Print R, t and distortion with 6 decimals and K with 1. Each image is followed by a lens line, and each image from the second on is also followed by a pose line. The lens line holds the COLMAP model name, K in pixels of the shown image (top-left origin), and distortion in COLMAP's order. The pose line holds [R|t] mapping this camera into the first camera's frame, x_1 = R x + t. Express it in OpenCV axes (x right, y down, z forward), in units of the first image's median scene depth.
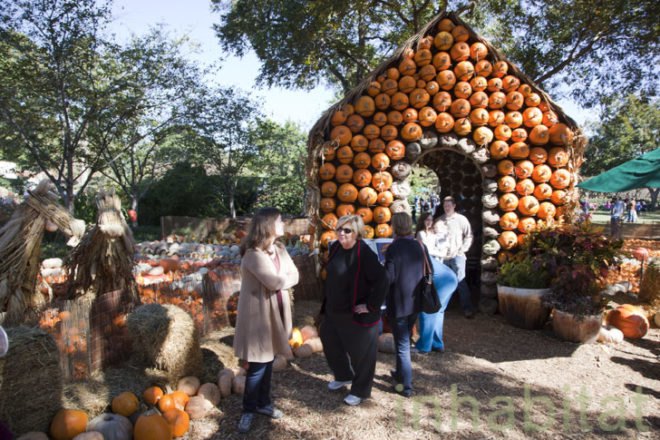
lens RADIAL K [[451.7, 0, 332.8], [0, 451.7, 221.0], [0, 0, 1]] dist [-0.118814, 0.076453]
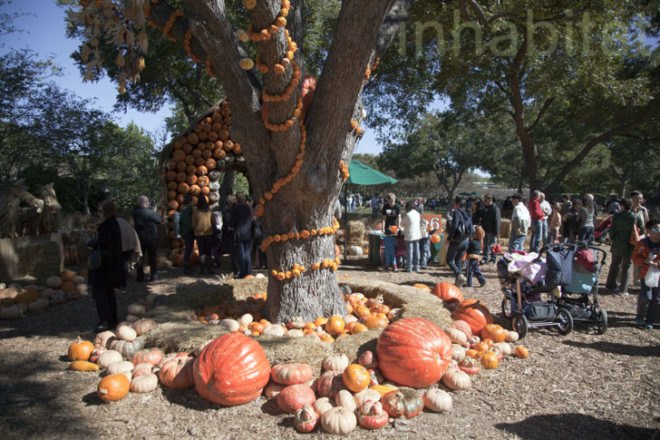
lens RADIAL K [[451.7, 0, 332.8], [0, 451.7, 221.0], [0, 0, 1]] dist [-0.118814, 0.076453]
pose [[0.945535, -0.024025, 0.324634, 0.016102], [0.025397, 0.999677, 0.000011, 0.083248], [-0.324529, 0.008235, 0.945840, -0.845379]]
